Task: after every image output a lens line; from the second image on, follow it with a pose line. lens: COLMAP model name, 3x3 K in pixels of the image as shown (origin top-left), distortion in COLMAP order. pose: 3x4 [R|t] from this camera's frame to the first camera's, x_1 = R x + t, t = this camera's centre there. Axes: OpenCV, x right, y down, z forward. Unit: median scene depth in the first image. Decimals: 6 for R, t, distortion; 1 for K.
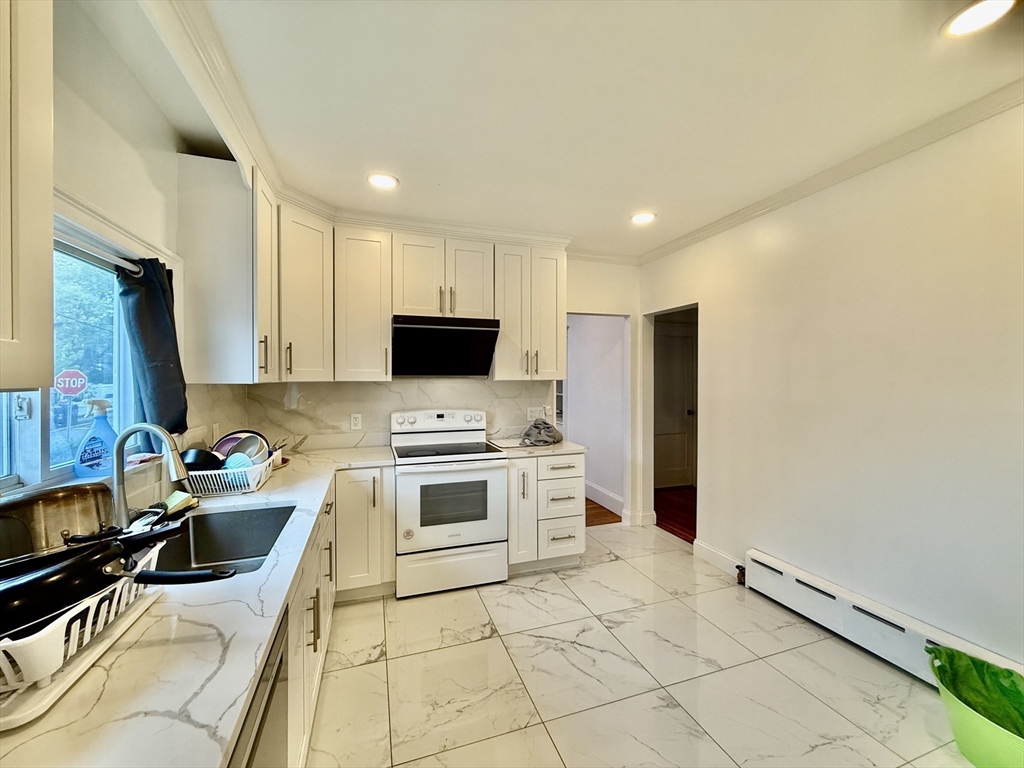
lens RADIAL K [[407.1, 0, 508.5], [0, 407.1, 384.8], [0, 0, 1]] dist [-0.001791, 0.000090]
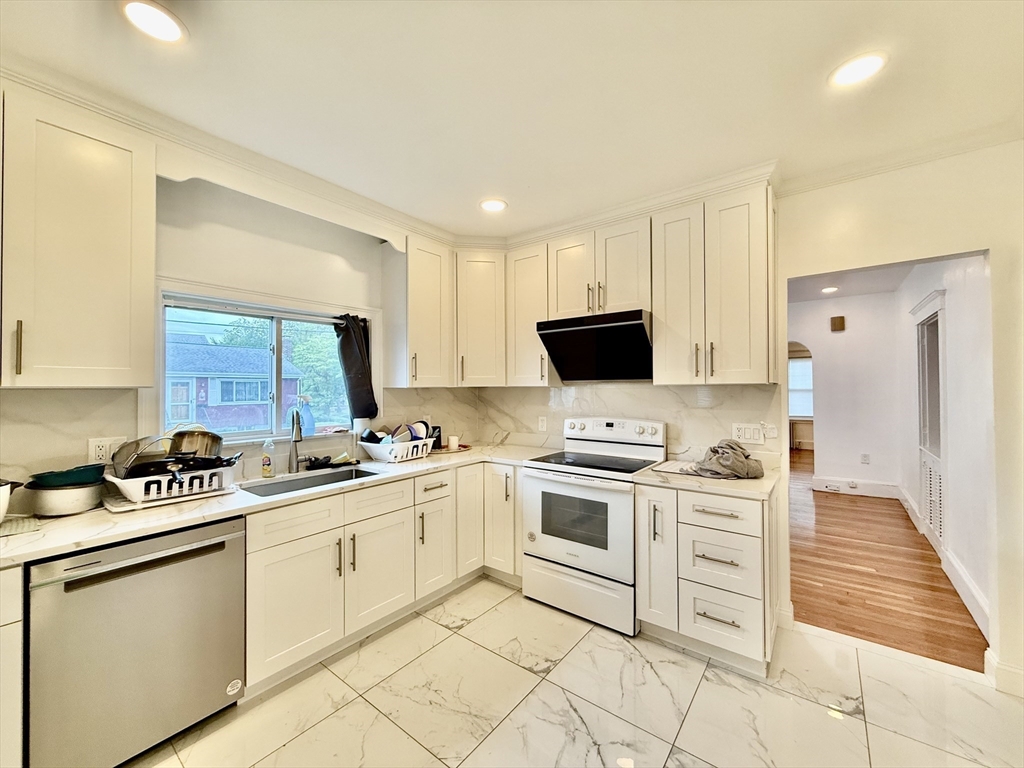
lens RADIAL K [[407.1, 0, 507.7], [0, 407.1, 384.1], [0, 0, 1]] dist [-0.001791, 0.000090]
pose [[0.553630, -0.007498, -0.832729, 0.507478], [-0.007897, 0.999867, -0.014253, 0.001575], [0.832725, 0.014466, 0.553497, 0.340706]]
